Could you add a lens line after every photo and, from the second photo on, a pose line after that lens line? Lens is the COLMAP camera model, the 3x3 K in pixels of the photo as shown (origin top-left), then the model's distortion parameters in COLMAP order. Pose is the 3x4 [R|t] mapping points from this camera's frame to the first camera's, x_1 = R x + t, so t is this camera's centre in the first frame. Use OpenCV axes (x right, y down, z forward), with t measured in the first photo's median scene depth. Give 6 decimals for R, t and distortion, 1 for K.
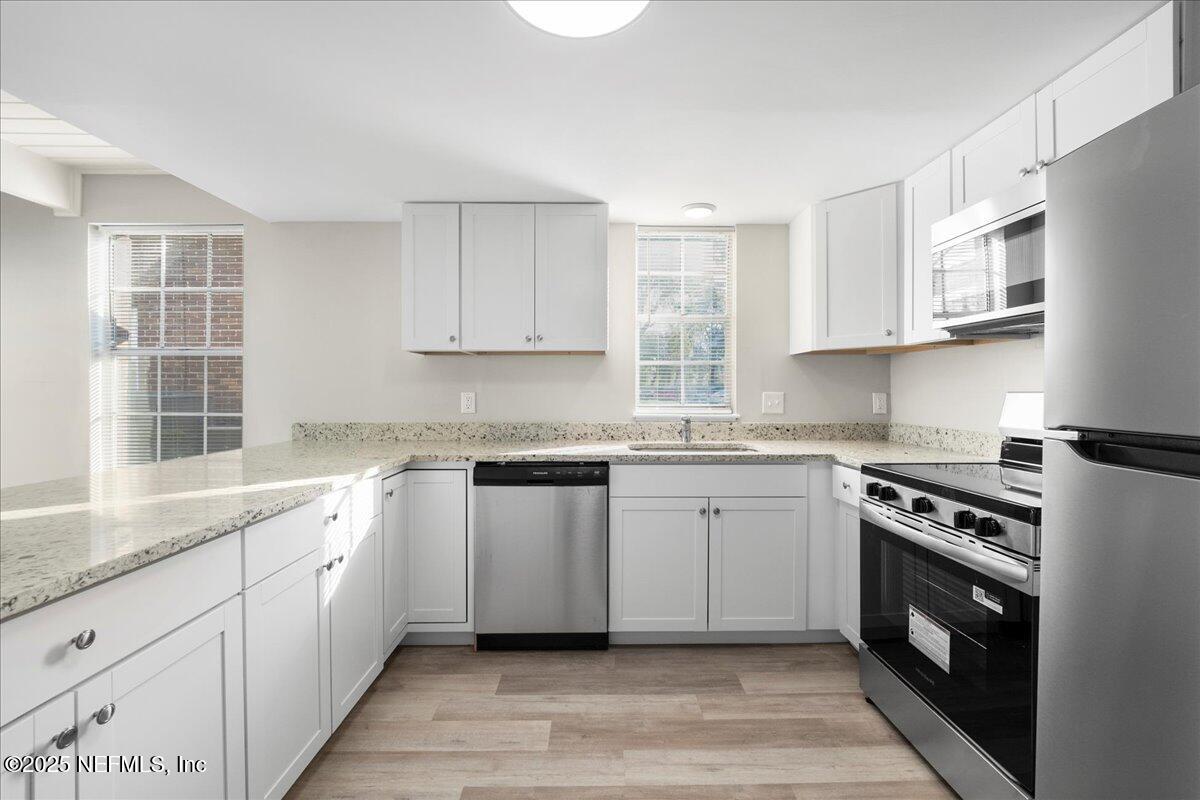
lens RADIAL K [[496.5, 0, 606.4], [0, 496.5, 392.7], [0, 0, 1]] dist [-0.012178, 0.000466]
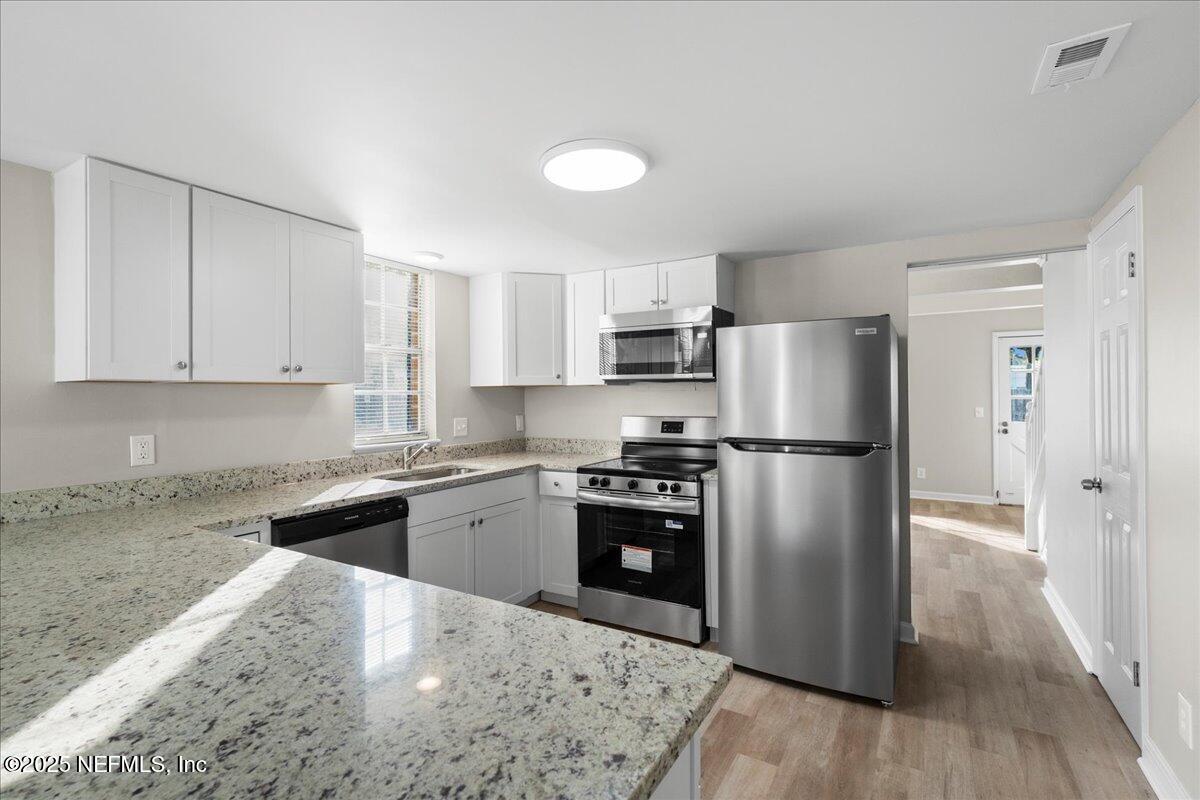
lens RADIAL K [[540.1, 0, 604.0], [0, 540.1, 392.9], [0, 0, 1]] dist [-0.003166, 0.000046]
pose [[0.526011, 0.000283, 0.850478, -0.639162], [0.011027, 0.999914, -0.007154, -0.053198], [-0.850406, 0.013141, 0.525962, 0.040091]]
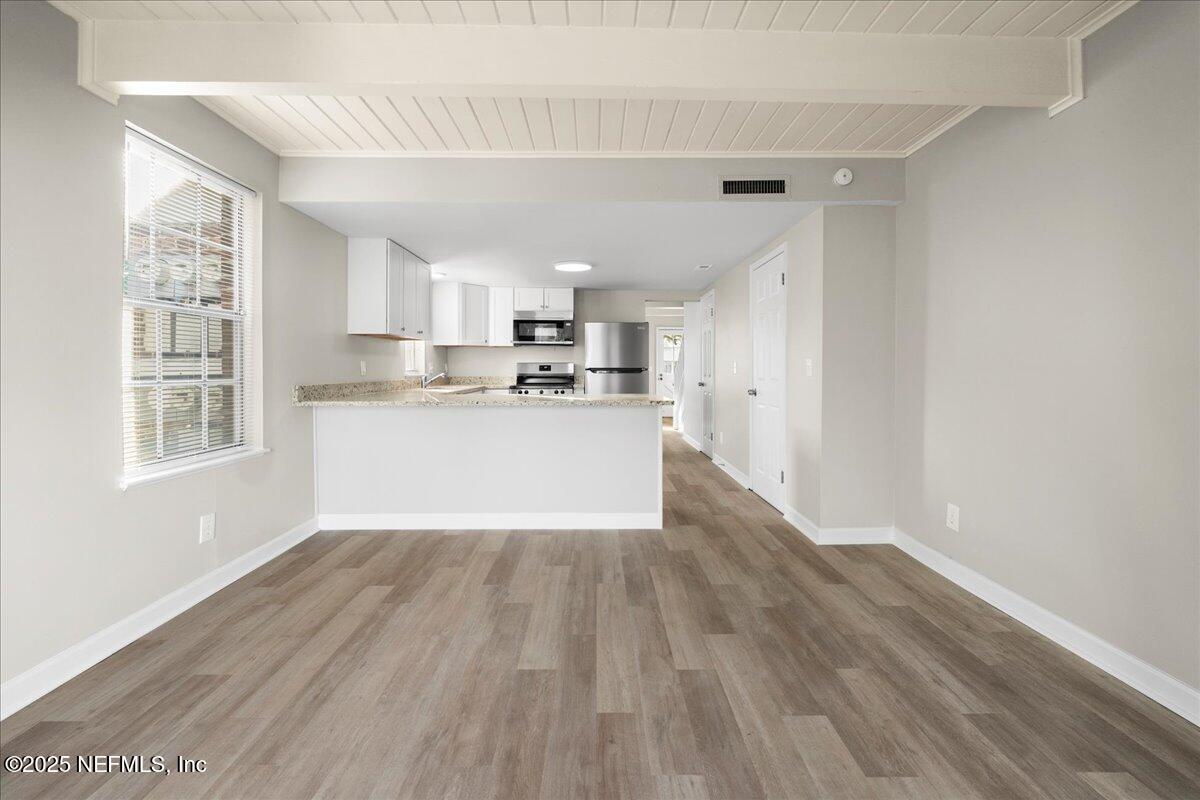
lens RADIAL K [[496.5, 0, 604.0], [0, 496.5, 369.4], [0, 0, 1]] dist [-0.012178, 0.000466]
pose [[-0.009593, -0.004440, 0.999944, -1.935020], [0.004197, 0.999981, 0.004480, 0.022848], [-0.999945, 0.004240, -0.009574, 0.334843]]
